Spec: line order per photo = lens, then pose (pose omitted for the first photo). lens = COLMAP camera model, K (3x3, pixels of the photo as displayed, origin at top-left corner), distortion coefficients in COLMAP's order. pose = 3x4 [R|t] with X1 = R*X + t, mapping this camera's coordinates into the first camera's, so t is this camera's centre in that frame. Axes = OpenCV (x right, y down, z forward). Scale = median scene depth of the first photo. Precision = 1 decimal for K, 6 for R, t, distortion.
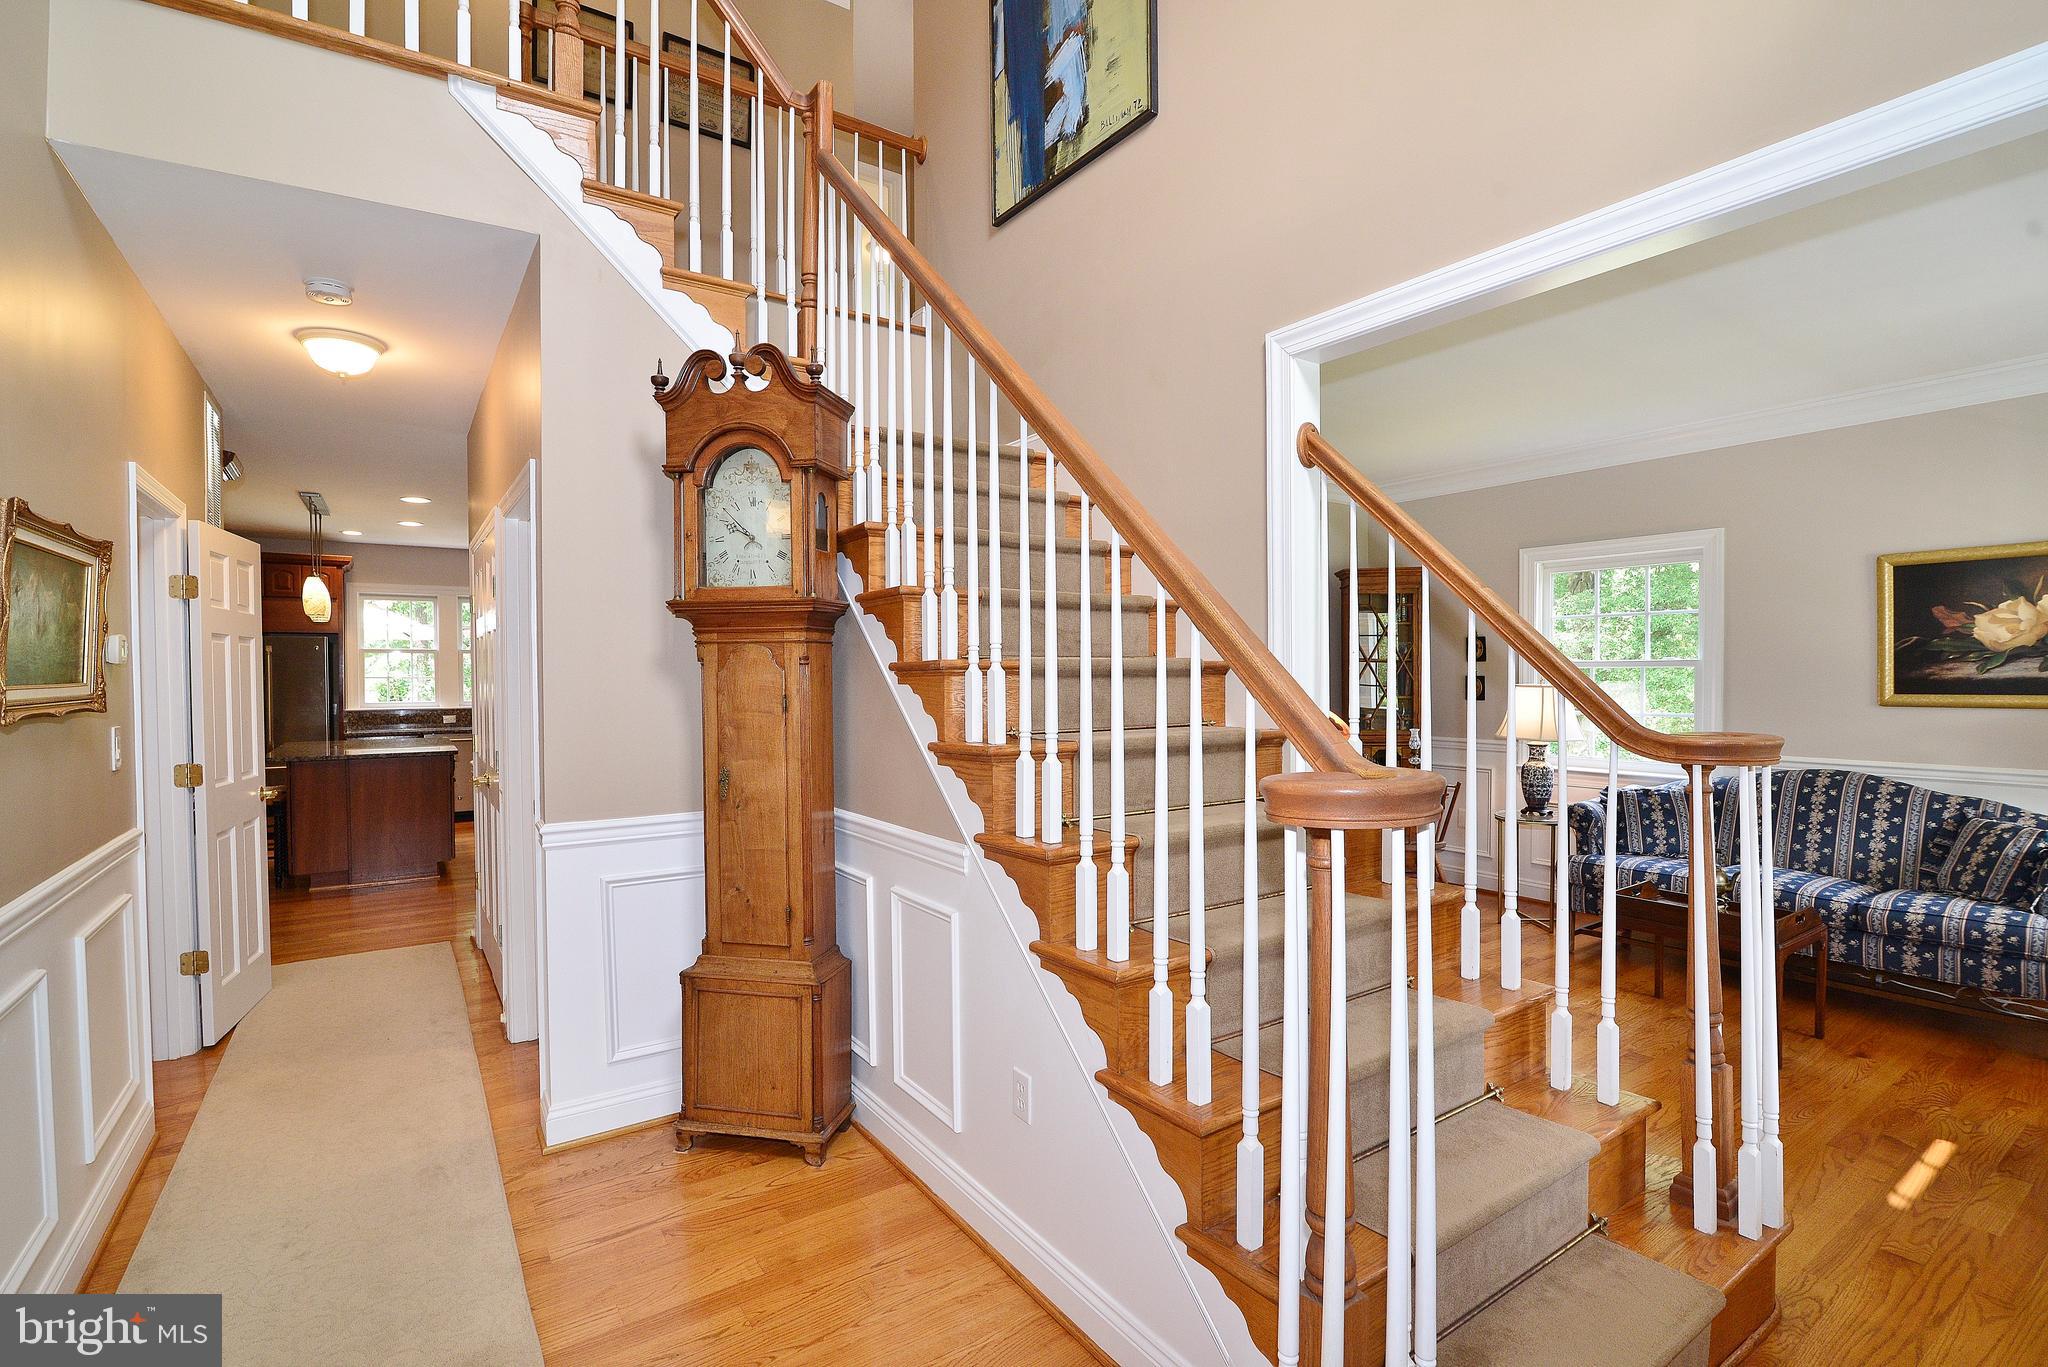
lens RADIAL K [[944.3, 0, 1027.2], [0, 944.3, 686.6], [0, 0, 1]] dist [-0.000619, 0.000184]
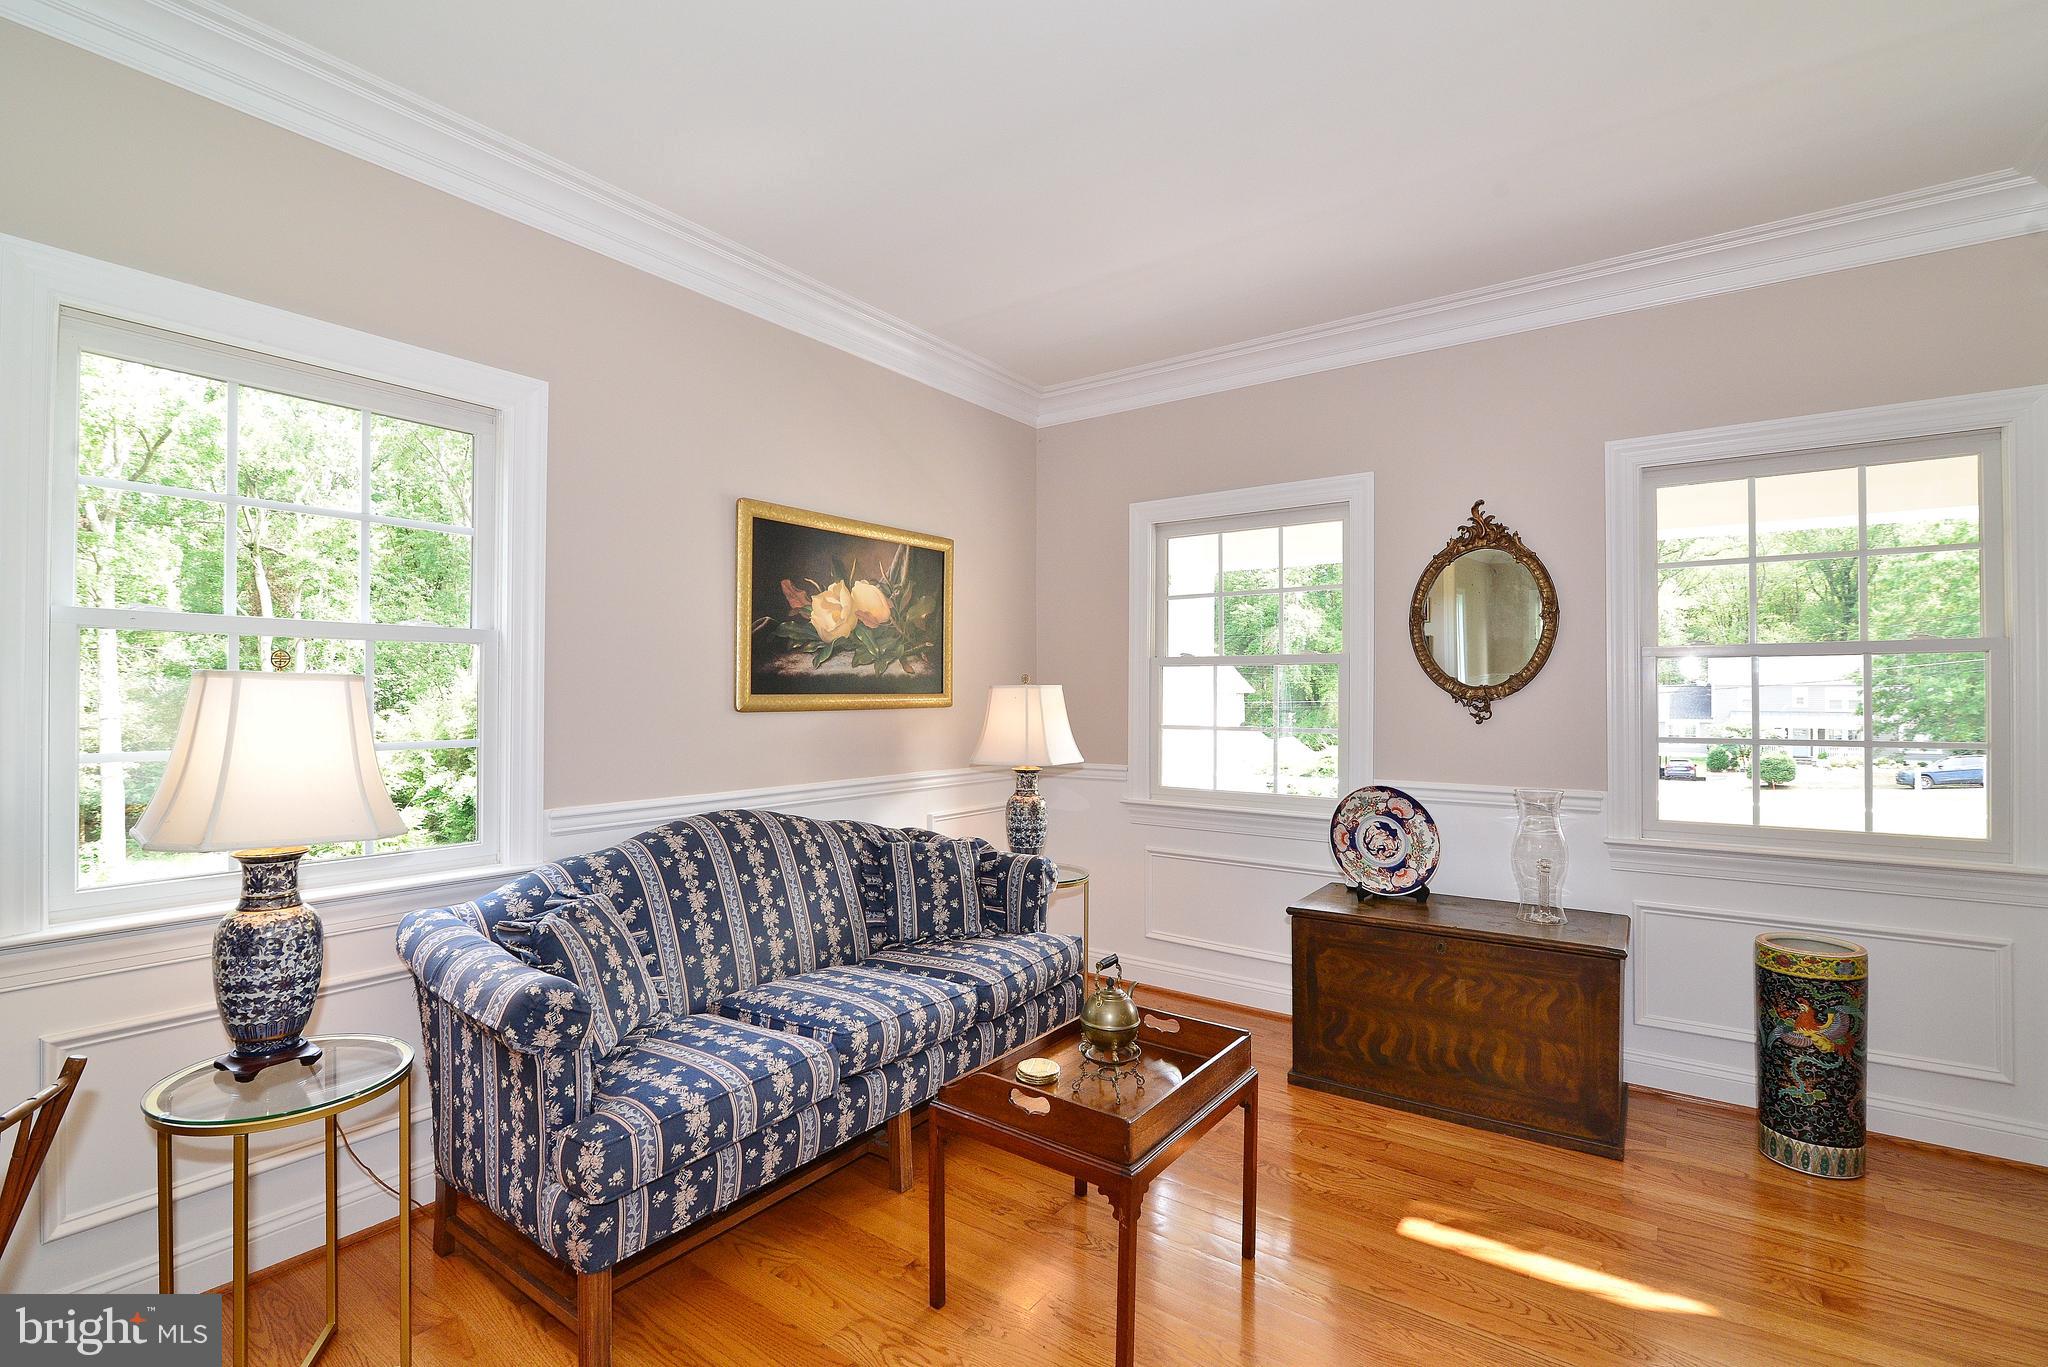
lens RADIAL K [[944.3, 0, 1026.9], [0, 944.3, 685.2], [0, 0, 1]] dist [-0.000619, 0.000184]
pose [[-0.360182, 0.006950, 0.932856, 0.180859], [0.007562, 0.999961, -0.004531, 0.005719], [-0.932851, 0.005422, -0.360220, 1.109343]]
